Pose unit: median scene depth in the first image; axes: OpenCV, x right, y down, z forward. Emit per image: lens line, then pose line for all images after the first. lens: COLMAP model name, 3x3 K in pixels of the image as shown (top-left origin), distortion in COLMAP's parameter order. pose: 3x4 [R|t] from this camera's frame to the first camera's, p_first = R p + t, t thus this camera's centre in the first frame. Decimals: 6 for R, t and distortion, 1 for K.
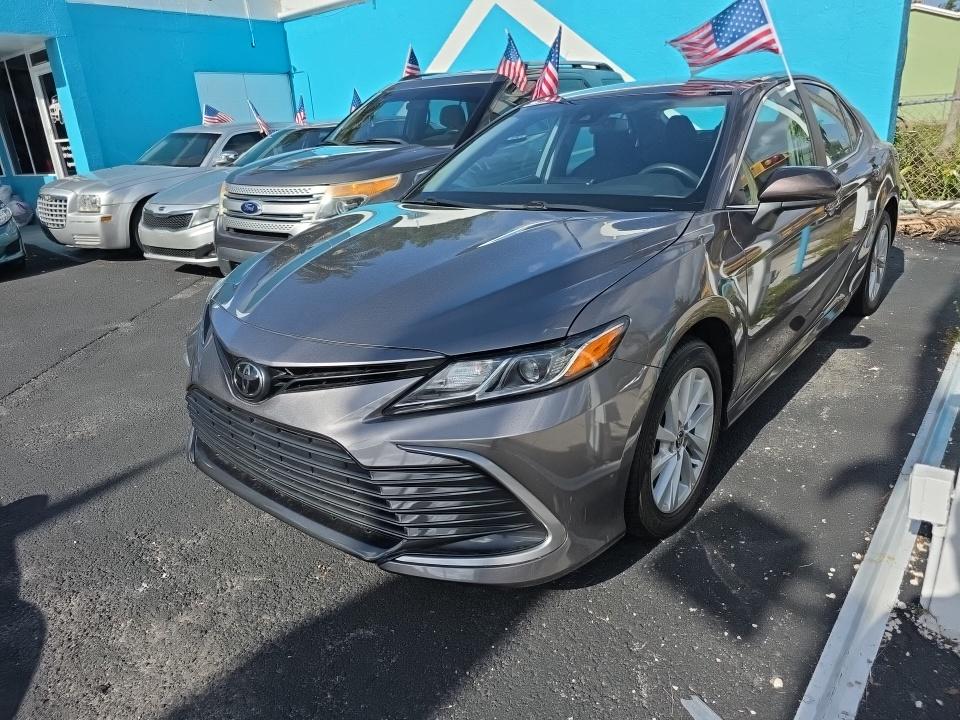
lens RADIAL K [[643.1, 0, 480.0], [0, 643.1, 360.0], [0, 0, 1]] dist [0.006604, -0.001333]
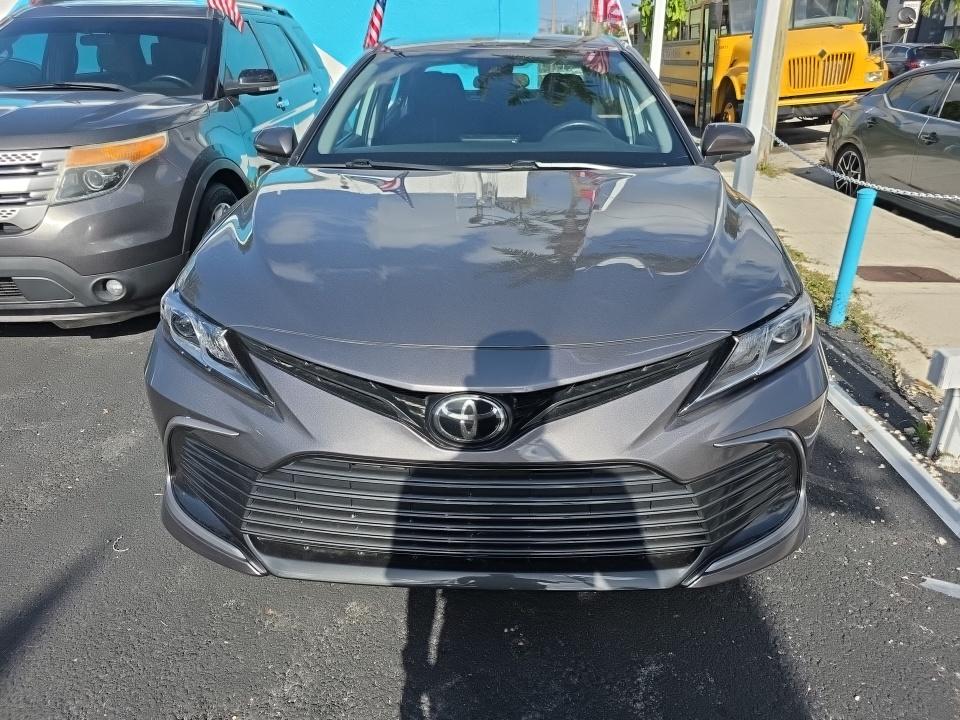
lens RADIAL K [[643.1, 0, 480.0], [0, 643.1, 360.0], [0, 0, 1]] dist [0.006604, -0.001333]
pose [[0.788438, -0.208221, 0.578801, -0.332958], [0.173288, 0.978040, 0.115794, -0.053544], [-0.590201, 0.009003, 0.807206, 0.185560]]
